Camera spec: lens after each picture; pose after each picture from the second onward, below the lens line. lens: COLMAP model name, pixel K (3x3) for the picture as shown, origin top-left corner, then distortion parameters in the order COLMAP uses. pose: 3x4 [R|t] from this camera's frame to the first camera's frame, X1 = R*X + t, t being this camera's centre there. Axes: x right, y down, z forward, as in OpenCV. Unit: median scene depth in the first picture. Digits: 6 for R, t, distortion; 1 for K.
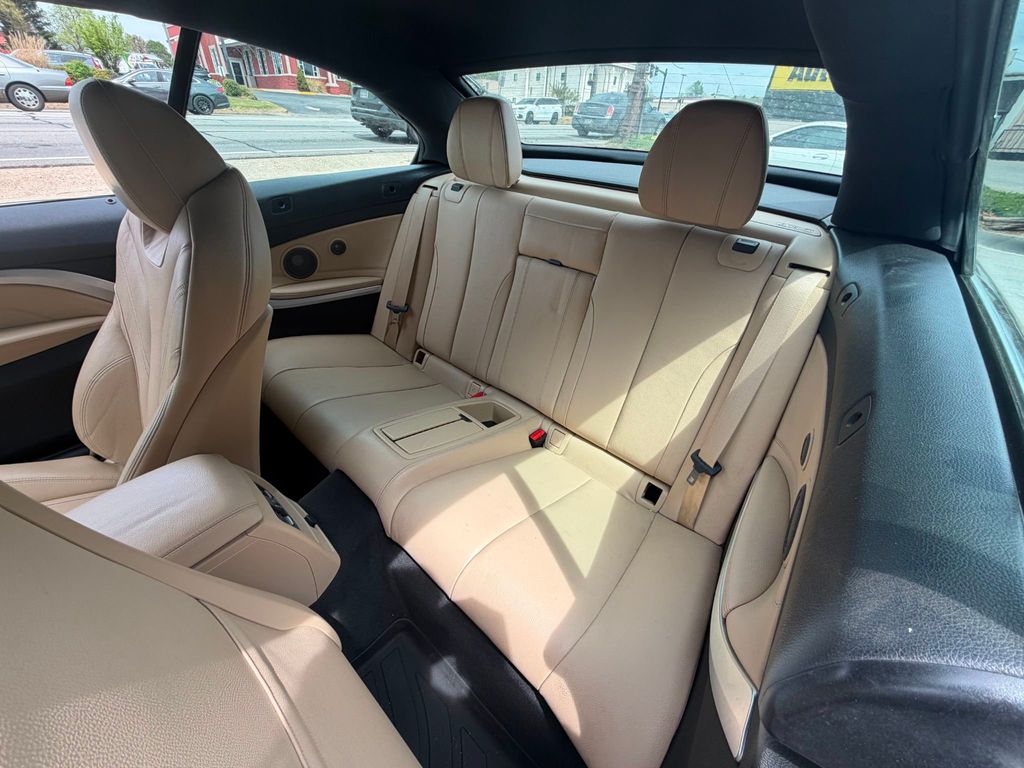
lens RADIAL K [[402.9, 0, 502.4], [0, 402.9, 375.1], [0, 0, 1]] dist [0.002079, -0.000281]
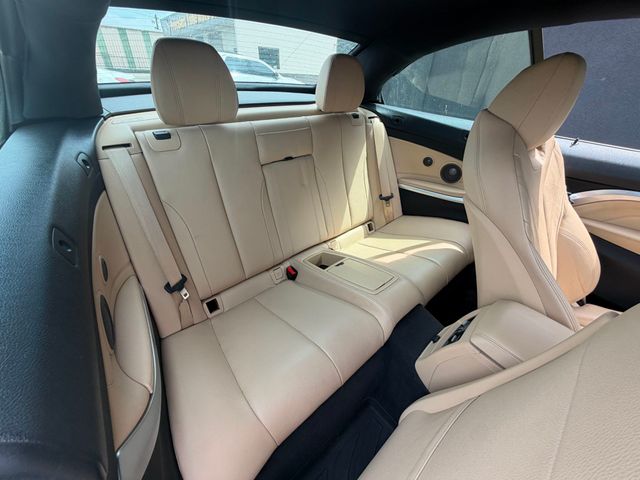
lens RADIAL K [[251.8, 0, 319.1], [0, 251.8, 236.5], [0, 0, 1]] dist [0.002079, -0.000281]
pose [[0.116562, -0.582935, 0.804115, -0.693689], [0.508598, 0.730455, 0.455811, -0.387828], [-0.853078, 0.355841, 0.381622, 0.572039]]
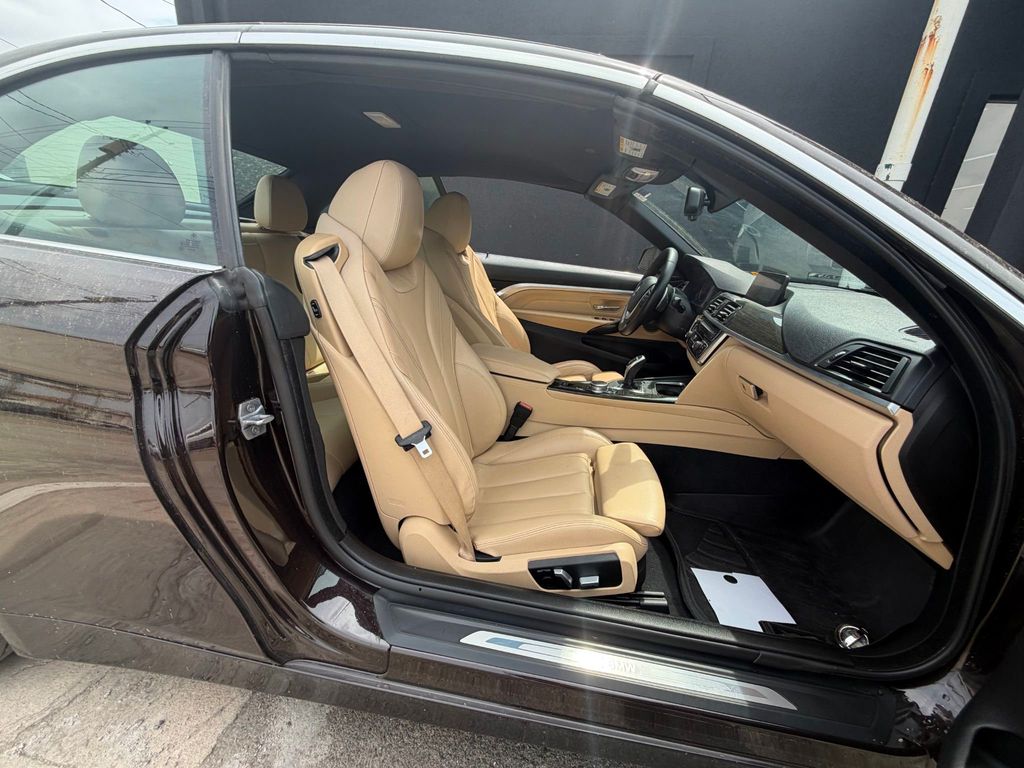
lens RADIAL K [[402.9, 0, 506.5], [0, 402.9, 385.9], [0, 0, 1]] dist [0.002079, -0.000281]
pose [[-0.554711, -0.374822, 0.742835, -1.316303], [0.350105, 0.704754, 0.617048, -0.476411], [-0.754799, 0.602354, -0.259708, 0.802719]]
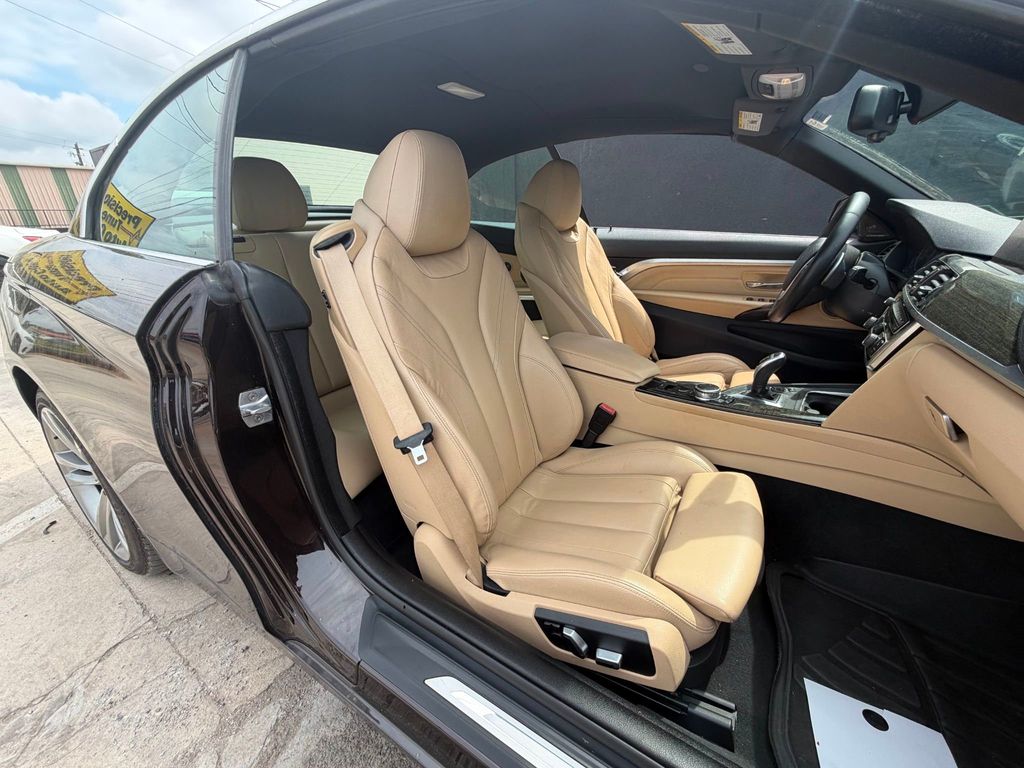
lens RADIAL K [[402.9, 0, 508.3], [0, 402.9, 385.5], [0, 0, 1]] dist [0.002079, -0.000281]
pose [[-0.184316, -0.429173, 0.884216, -1.291681], [0.536361, 0.709946, 0.456392, -0.315905], [-0.823617, 0.558379, 0.099337, 0.575767]]
